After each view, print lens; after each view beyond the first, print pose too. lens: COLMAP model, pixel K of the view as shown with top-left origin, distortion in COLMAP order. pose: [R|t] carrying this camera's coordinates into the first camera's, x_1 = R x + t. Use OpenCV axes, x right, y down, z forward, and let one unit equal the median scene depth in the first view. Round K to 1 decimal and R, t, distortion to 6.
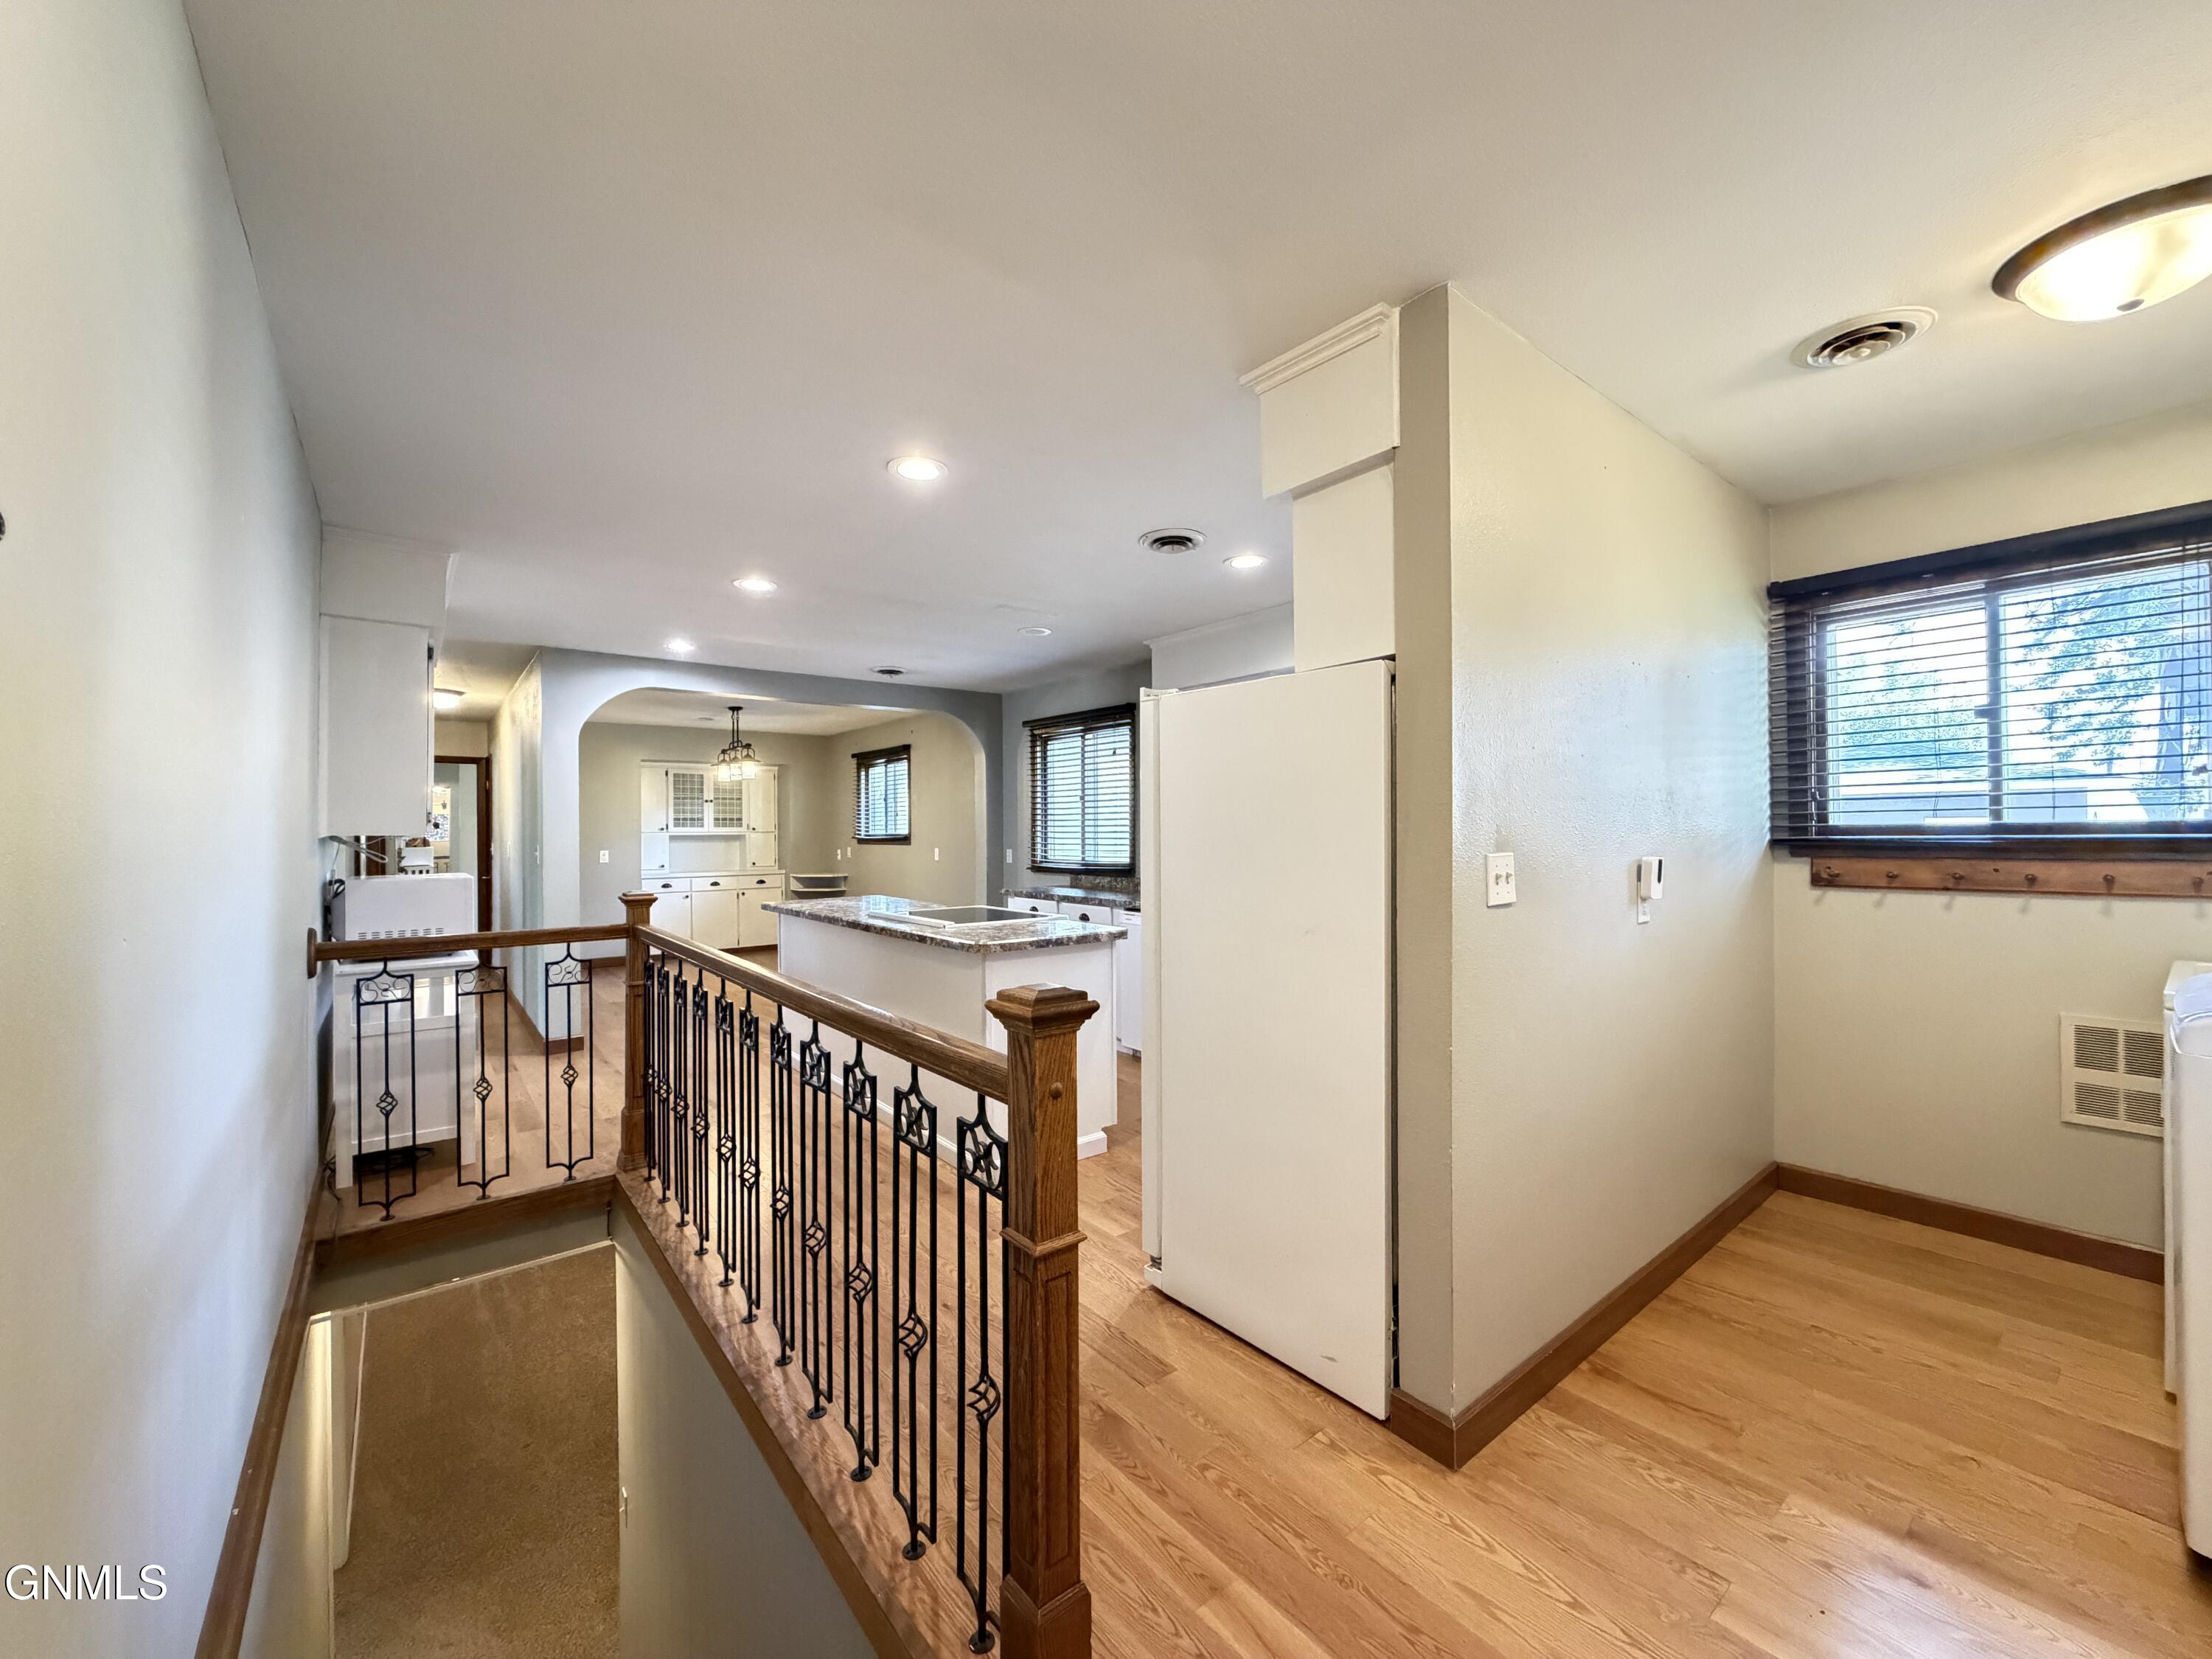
lens RADIAL K [[881.8, 0, 1095.3], [0, 881.8, 832.7], [0, 0, 1]] dist [-0.001550, 0.000382]
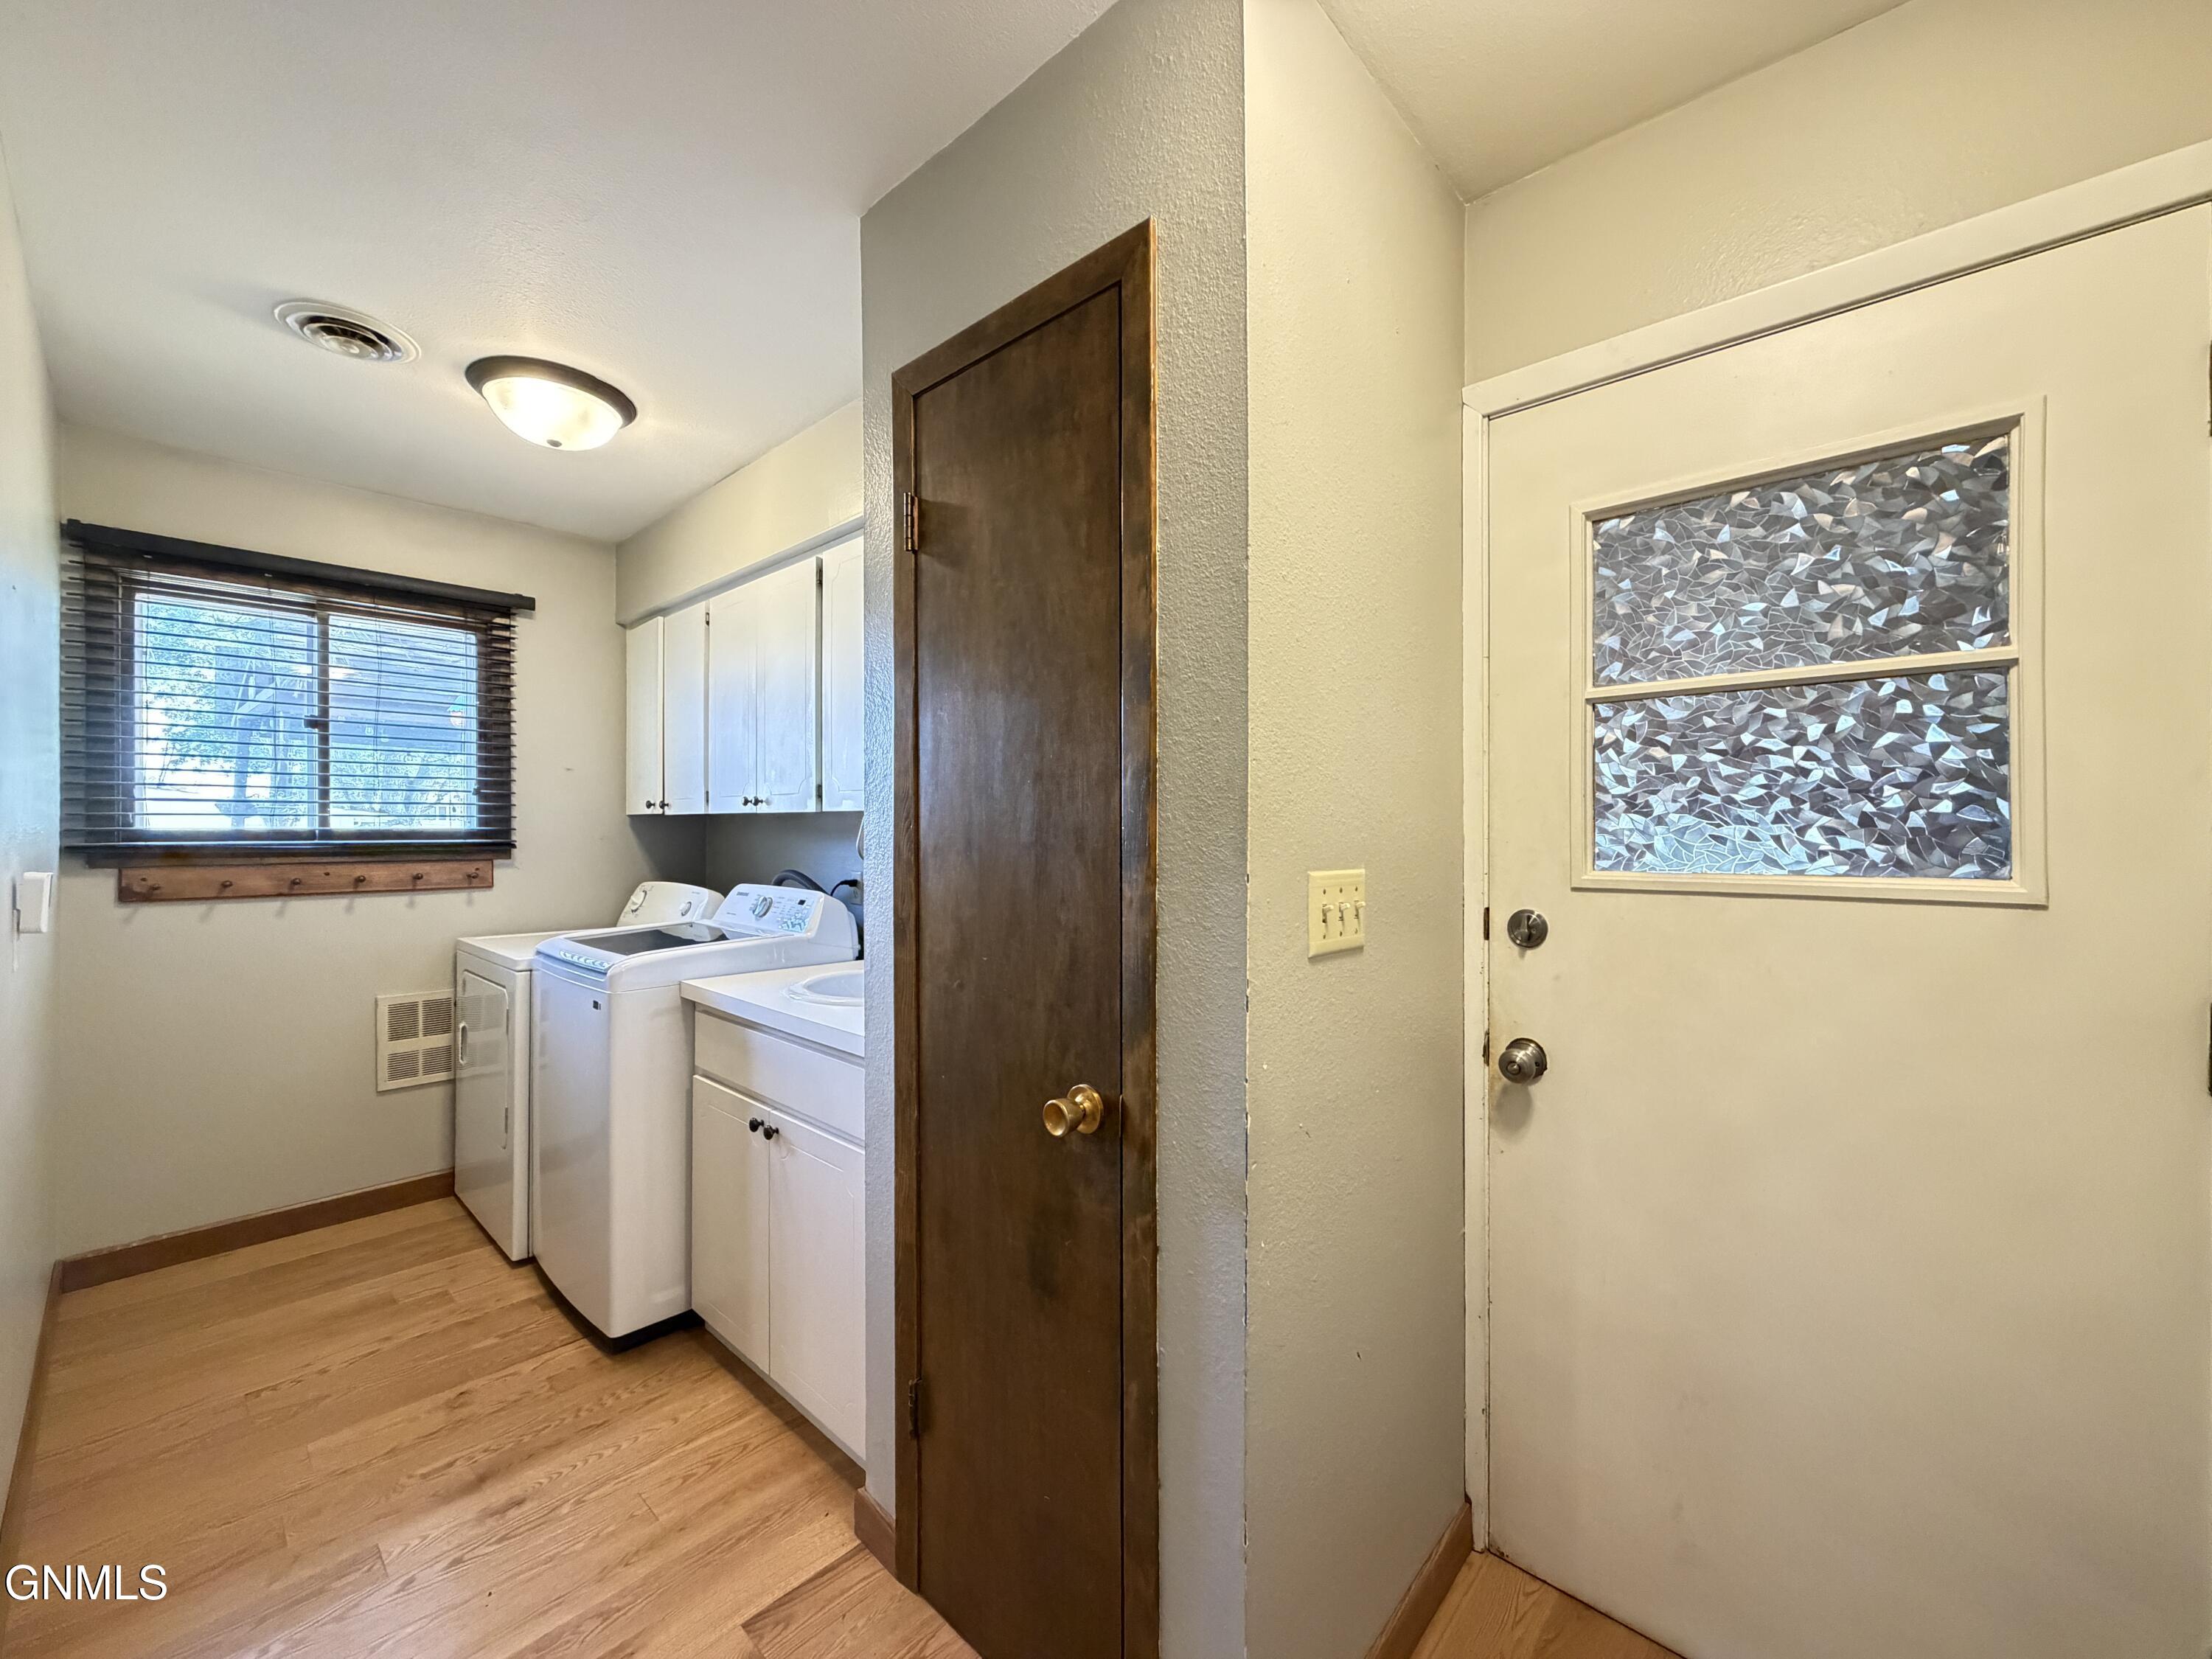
lens RADIAL K [[881.8, 0, 1098.8], [0, 881.8, 832.6], [0, 0, 1]] dist [-0.001550, 0.000382]
pose [[-0.157236, 0.008294, 0.987526, -0.170276], [-0.001598, 0.999961, -0.008653, 0.000630], [-0.987560, -0.002939, -0.157216, 0.250871]]
